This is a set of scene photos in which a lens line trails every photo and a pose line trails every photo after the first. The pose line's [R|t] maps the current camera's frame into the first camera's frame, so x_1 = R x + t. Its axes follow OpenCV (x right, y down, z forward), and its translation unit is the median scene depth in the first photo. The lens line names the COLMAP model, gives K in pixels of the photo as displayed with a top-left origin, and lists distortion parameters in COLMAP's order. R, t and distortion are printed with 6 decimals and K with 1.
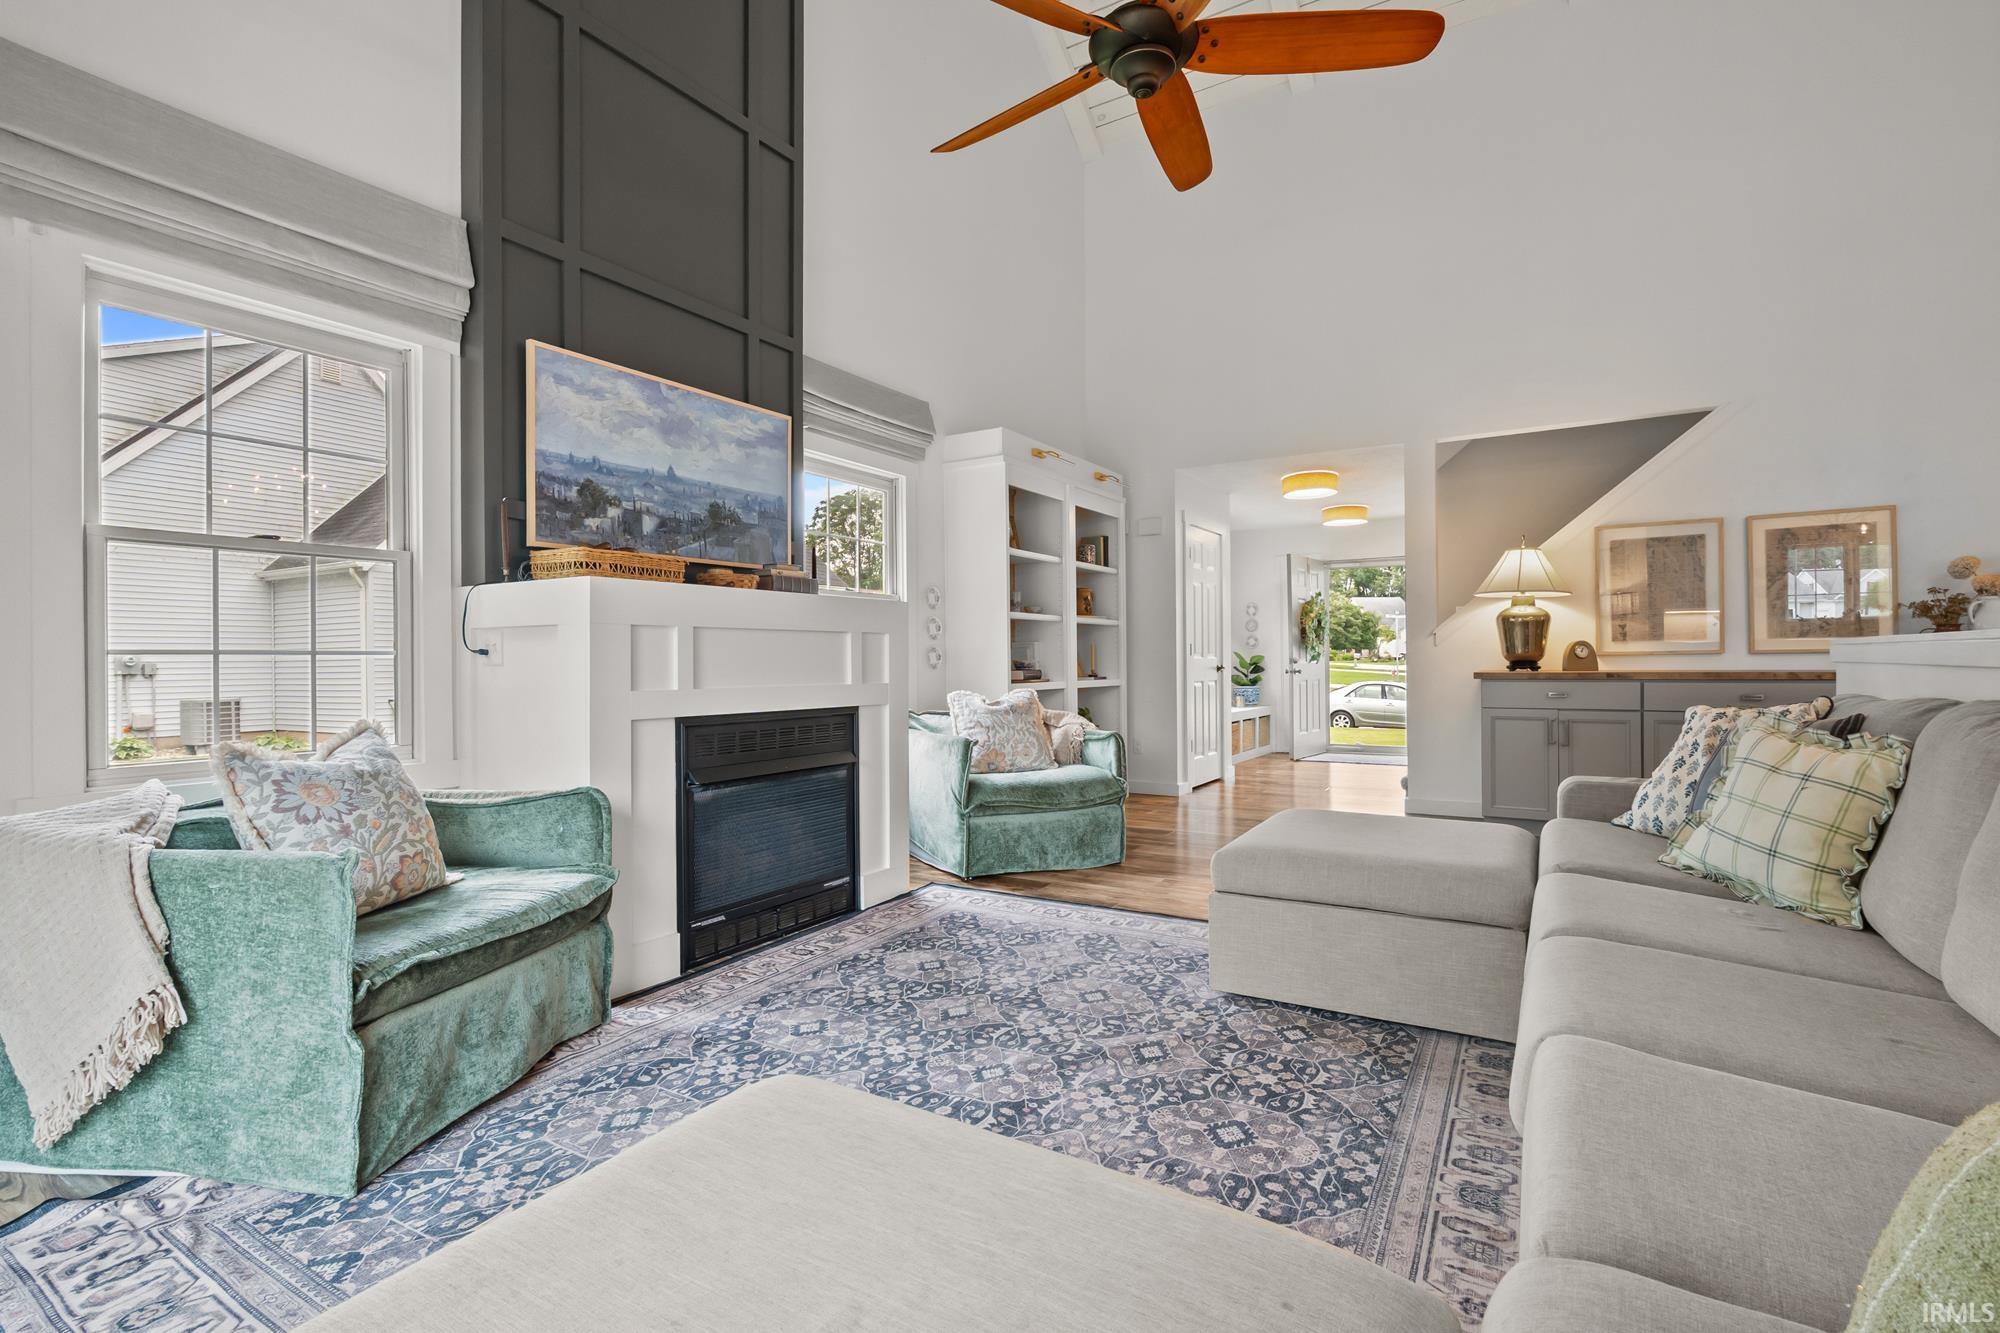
lens RADIAL K [[915.2, 0, 1005.7], [0, 915.2, 668.6], [0, 0, 1]] dist [-0.011964, 0.000660]
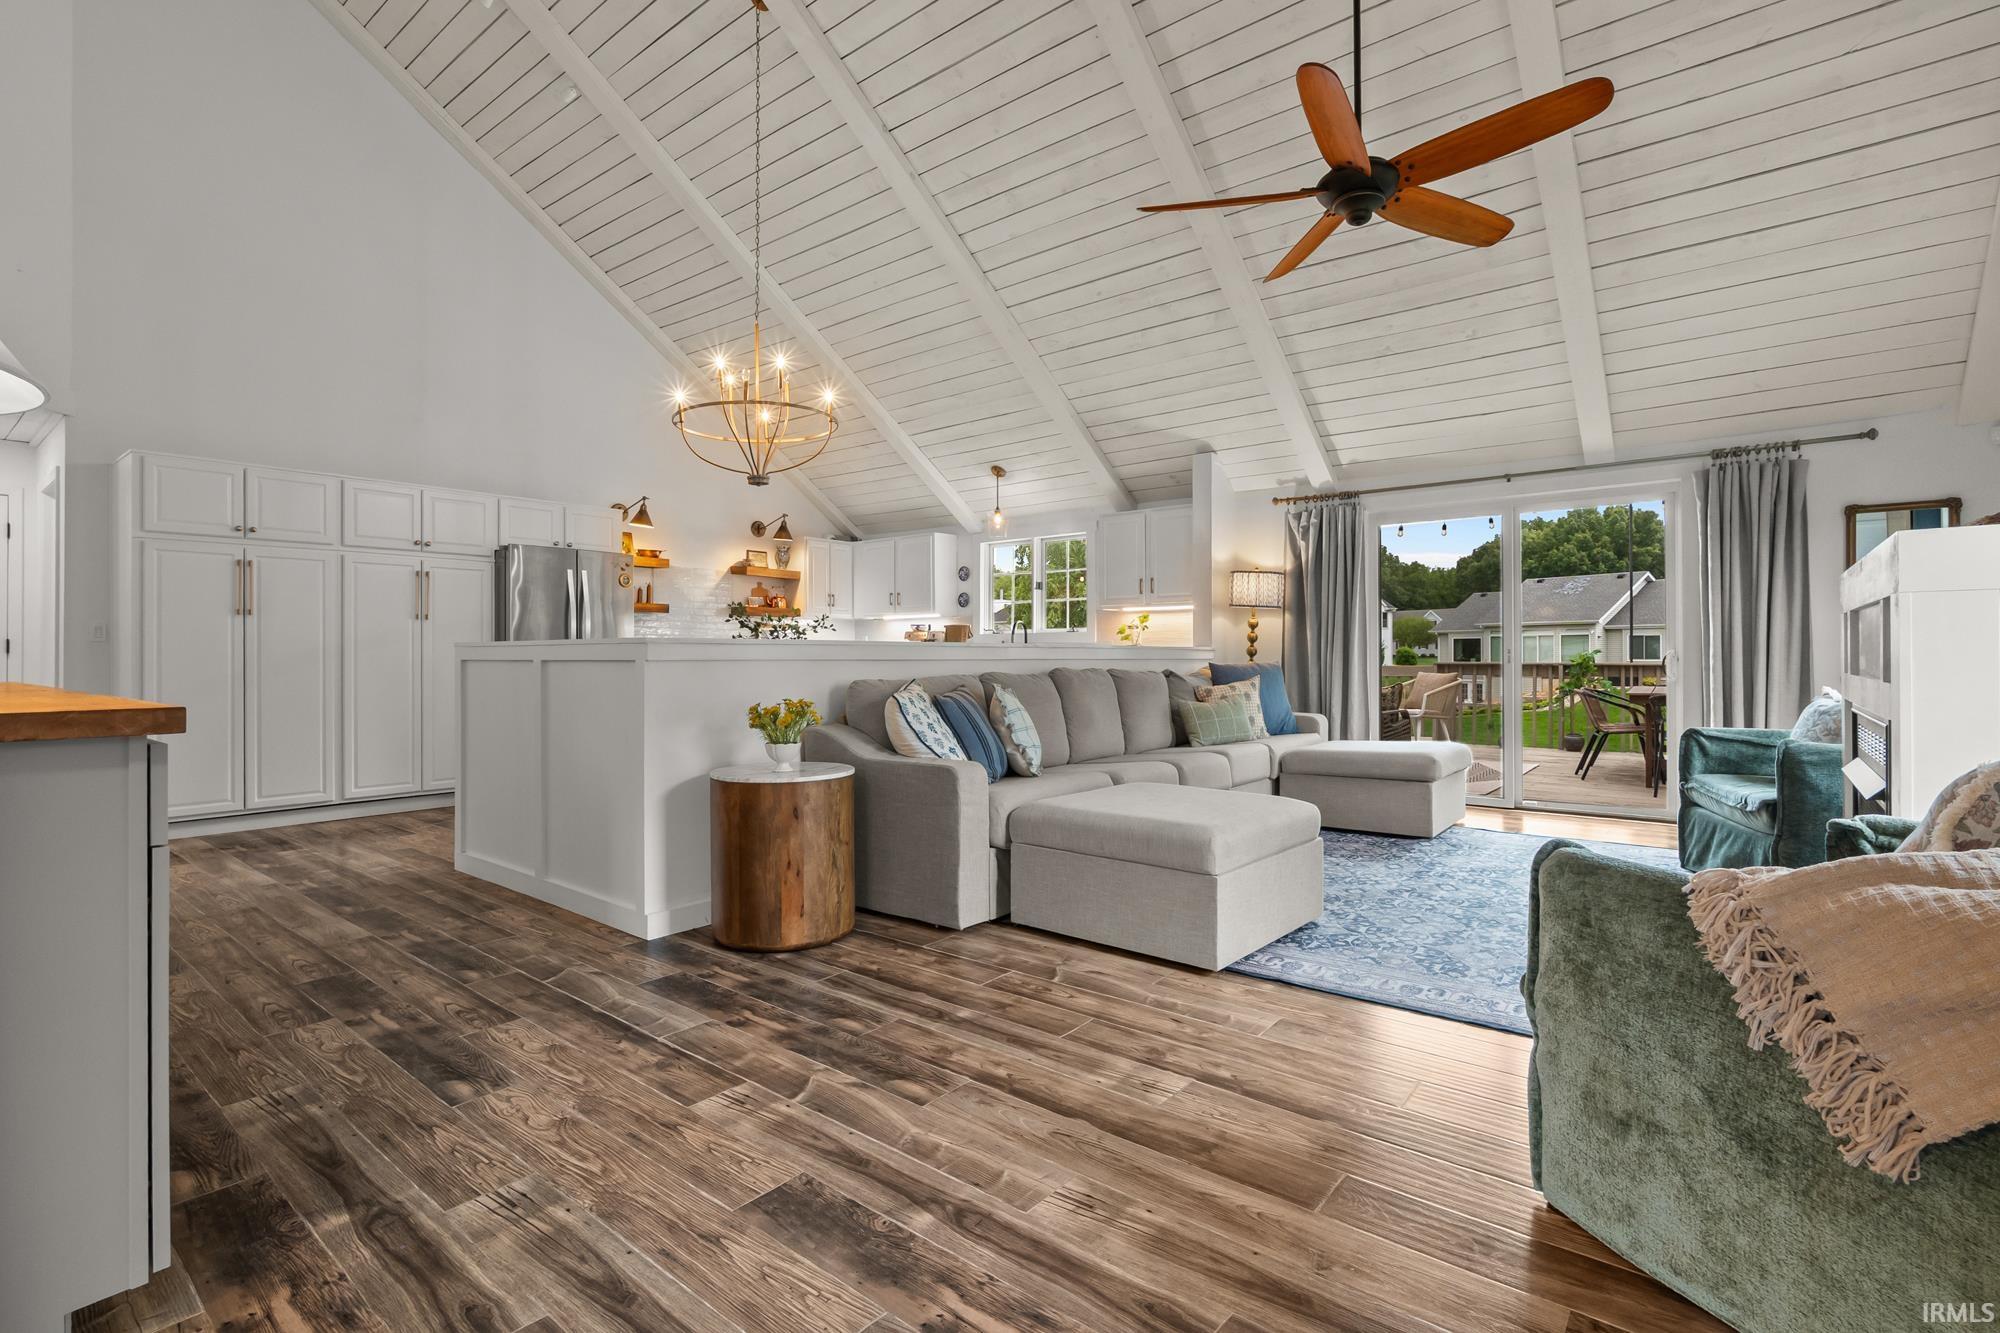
lens RADIAL K [[922.8, 0, 1000.0], [0, 922.8, 666.5], [0, 0, 1]] dist [-0.013416, 0.000832]
pose [[-0.991600, 0.010384, 0.128922, 0.408650], [0.012736, 0.999767, 0.017426, -0.012819], [-0.128711, 0.018922, -0.991502, 1.929991]]
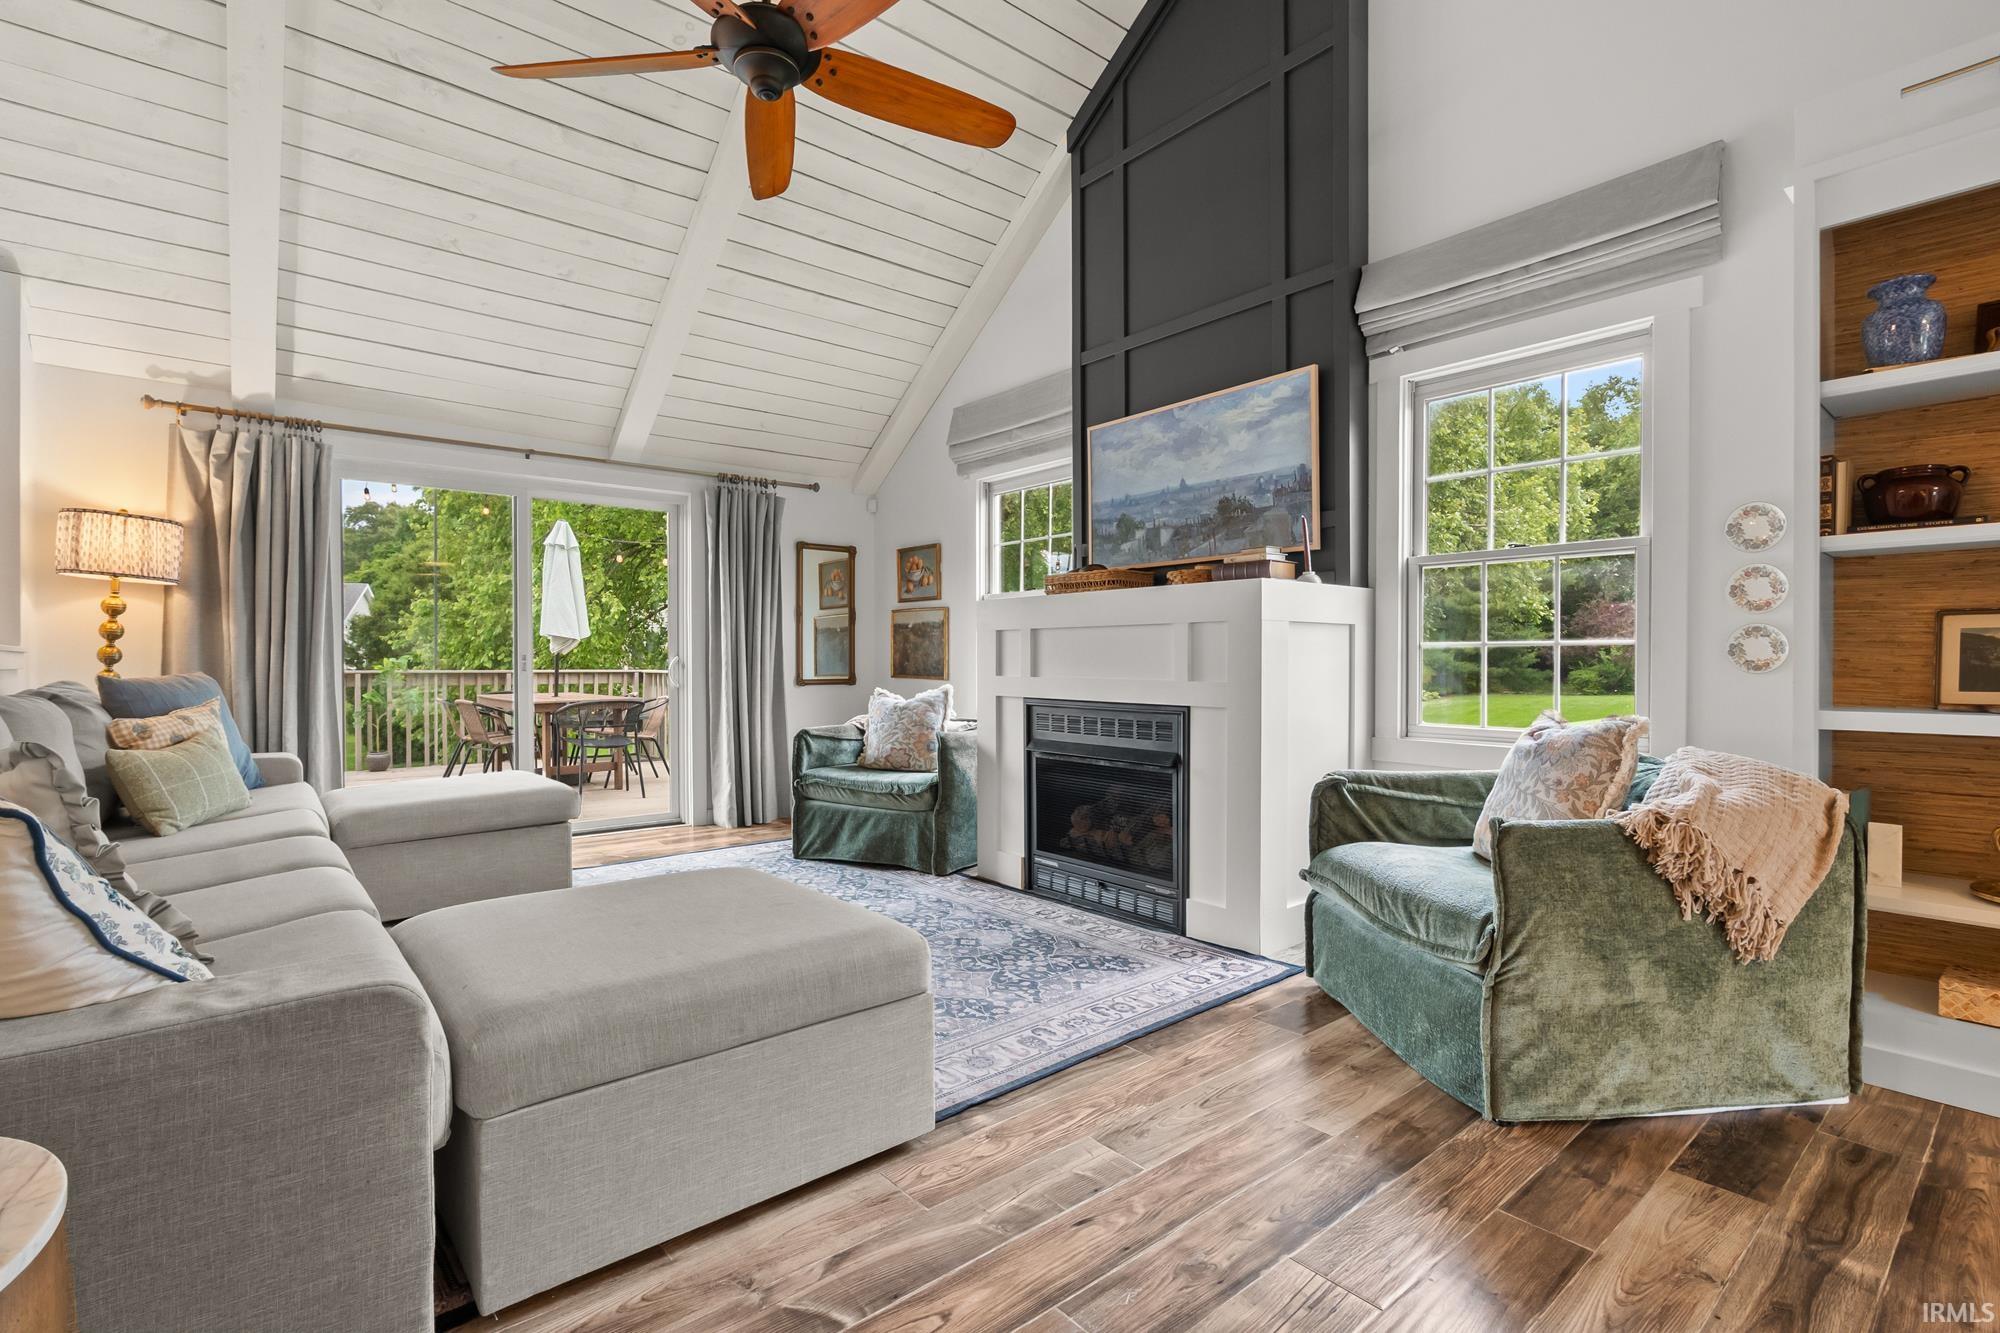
lens RADIAL K [[915.2, 0, 1005.7], [0, 915.2, 668.6], [0, 0, 1]] dist [-0.011964, 0.000660]
pose [[-0.315750, 0.017568, -0.948680, 0.840756], [-0.004951, 0.999784, 0.020162, -0.013732], [0.948829, 0.011063, -0.315595, 1.272959]]
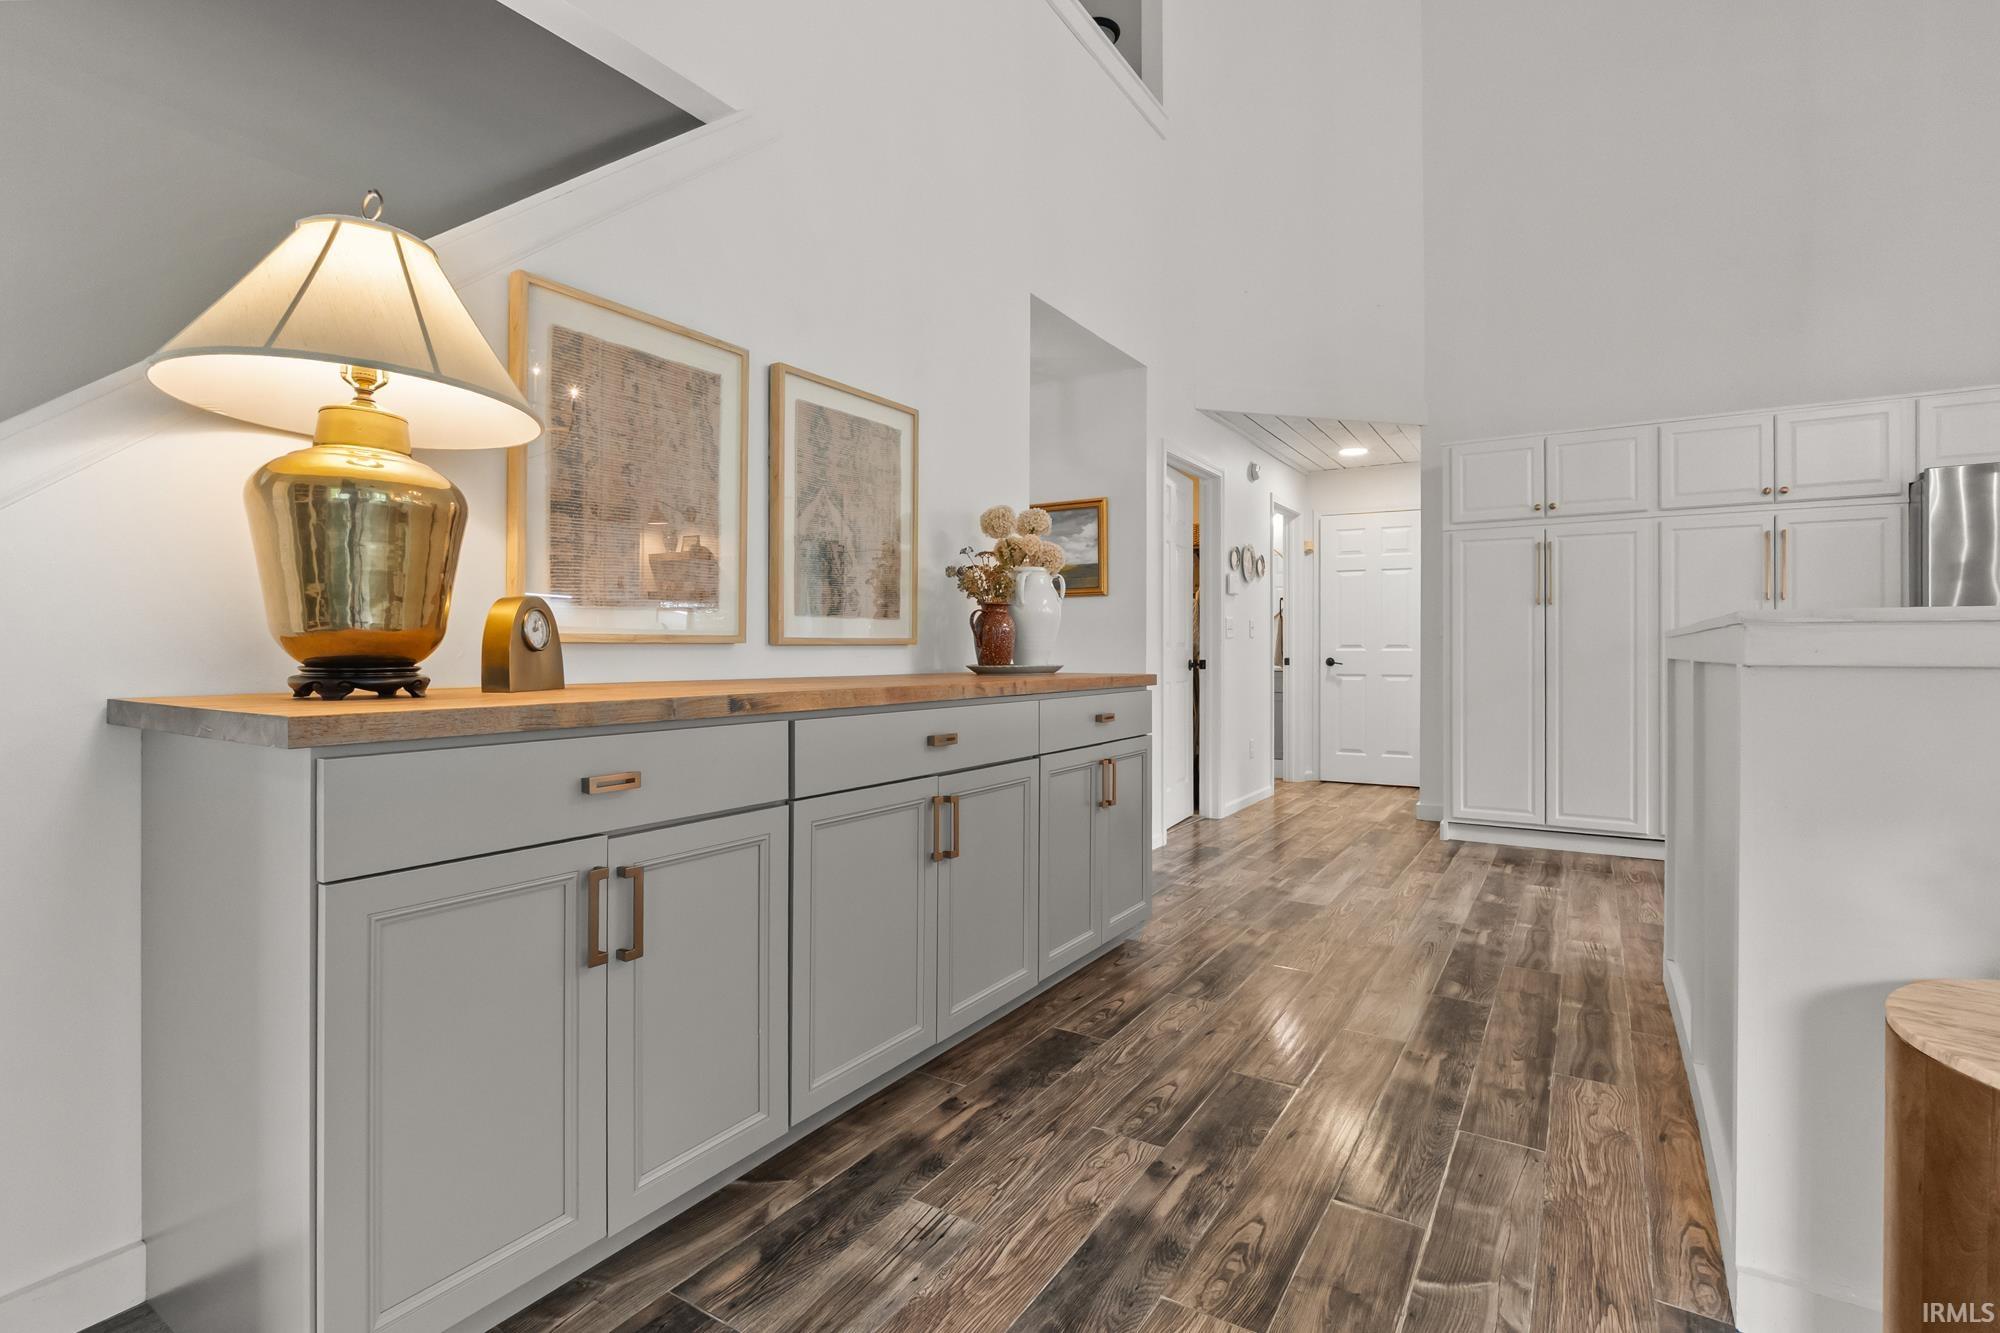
lens RADIAL K [[927.0, 0, 1012.1], [0, 927.0, 649.7], [0, 0, 1]] dist [-0.008230, 0.000029]
pose [[0.005623, 0.010435, 0.999930, 0.493501], [0.005943, 0.999928, -0.010469, -0.012238], [-0.999967, 0.006001, 0.005560, 1.327375]]
